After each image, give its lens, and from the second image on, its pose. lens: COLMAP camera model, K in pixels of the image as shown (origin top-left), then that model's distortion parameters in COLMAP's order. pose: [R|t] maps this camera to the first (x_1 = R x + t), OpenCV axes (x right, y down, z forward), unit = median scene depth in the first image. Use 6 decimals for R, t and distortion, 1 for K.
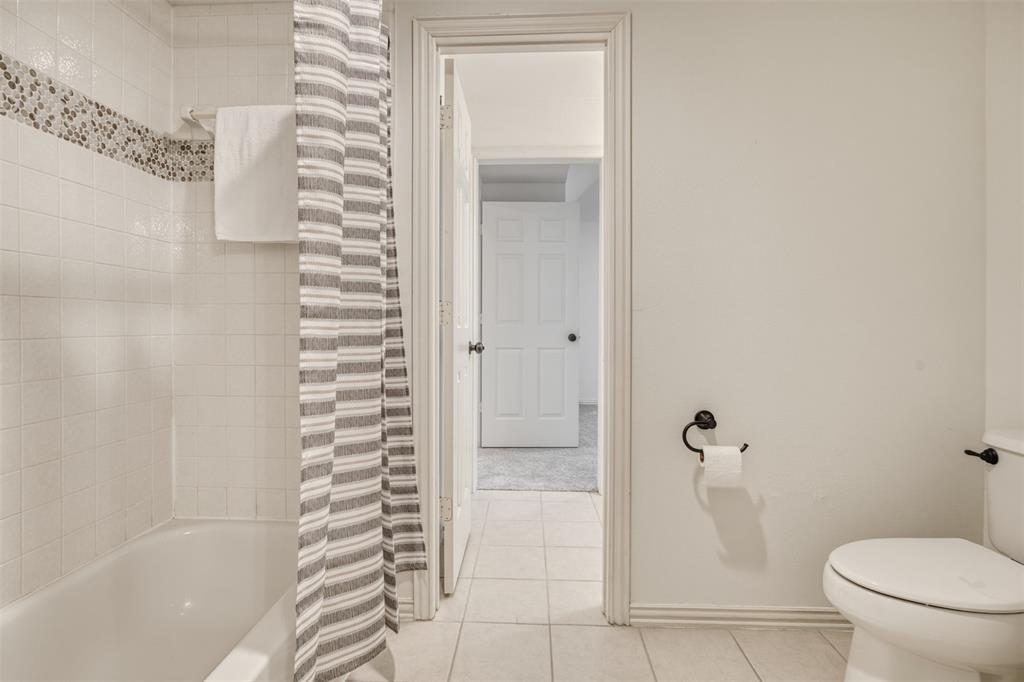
lens RADIAL K [[492.7, 0, 511.2], [0, 492.7, 328.5], [0, 0, 1]] dist [-0.012194, -0.000024]
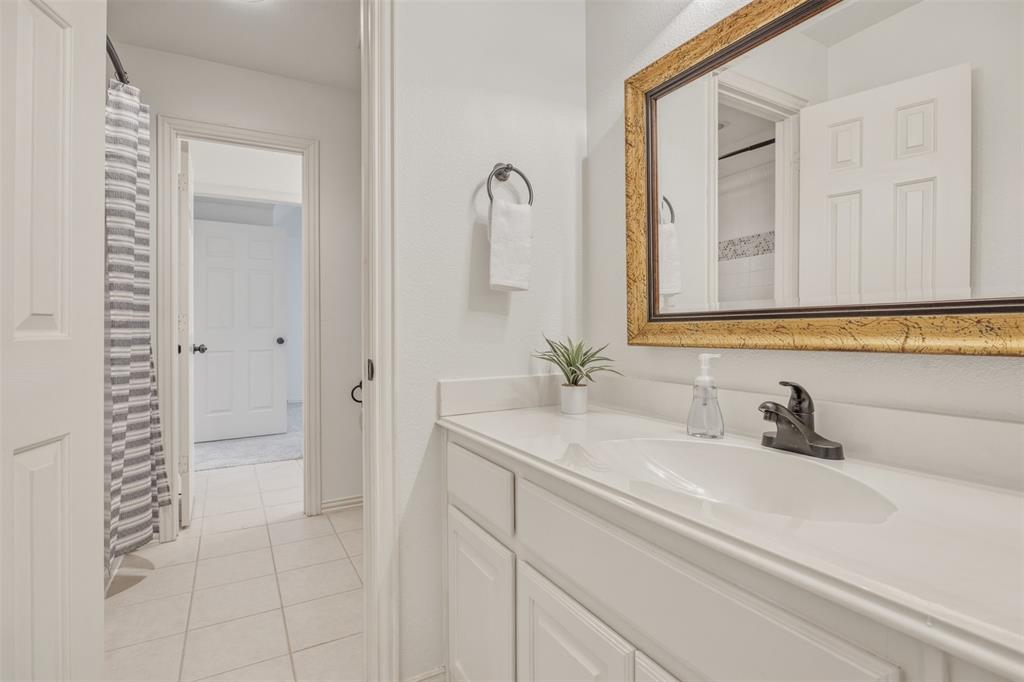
lens RADIAL K [[492.7, 0, 511.2], [0, 492.7, 328.5], [0, 0, 1]] dist [-0.012194, -0.000024]
pose [[0.844901, -0.005163, 0.534899, -0.091099], [0.010022, 0.999931, -0.006178, 0.003020], [-0.534830, 0.010581, 0.844894, -0.695078]]
